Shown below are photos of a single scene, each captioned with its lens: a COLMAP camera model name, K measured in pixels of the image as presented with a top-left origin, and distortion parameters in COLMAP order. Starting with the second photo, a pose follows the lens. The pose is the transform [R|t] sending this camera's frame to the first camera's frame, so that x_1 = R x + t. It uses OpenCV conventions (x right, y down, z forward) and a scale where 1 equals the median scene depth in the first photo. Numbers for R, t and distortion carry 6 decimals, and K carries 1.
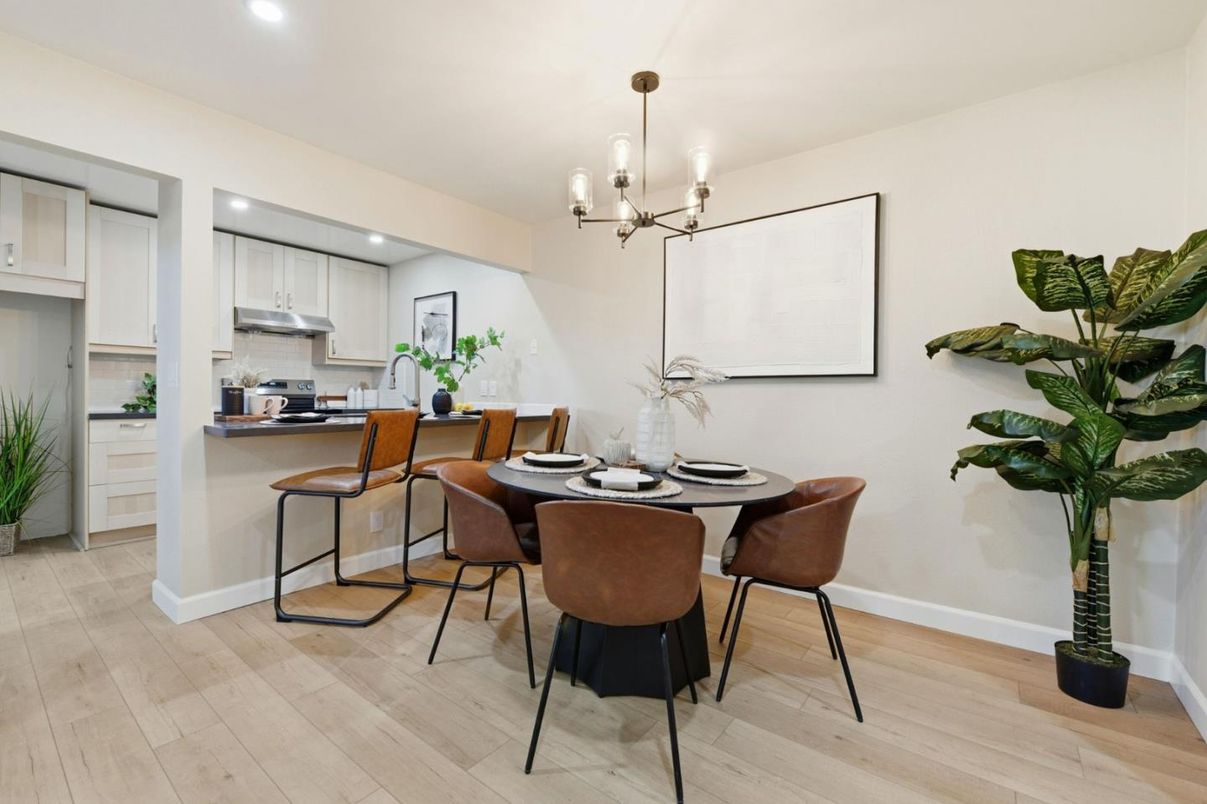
lens RADIAL K [[512.9, 0, 595.0], [0, 512.9, 397.1], [0, 0, 1]] dist [-0.001256, -0.000130]
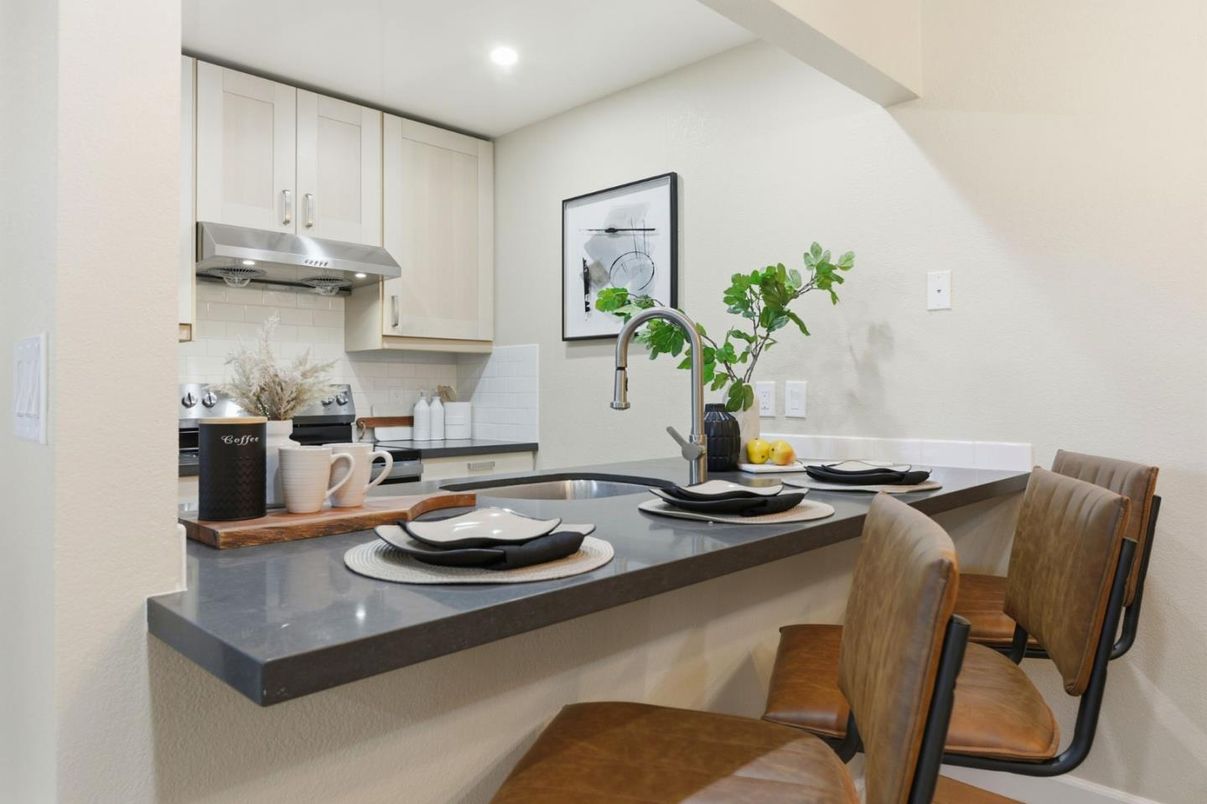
lens RADIAL K [[784.9, 0, 602.3], [0, 784.9, 388.6], [0, 0, 1]] dist [-0.017500, -0.000595]
pose [[0.994321, -0.015962, -0.105214, -0.304253], [0.014609, 0.999800, -0.013626, -0.019872], [0.105411, 0.012012, 0.994356, 0.391902]]
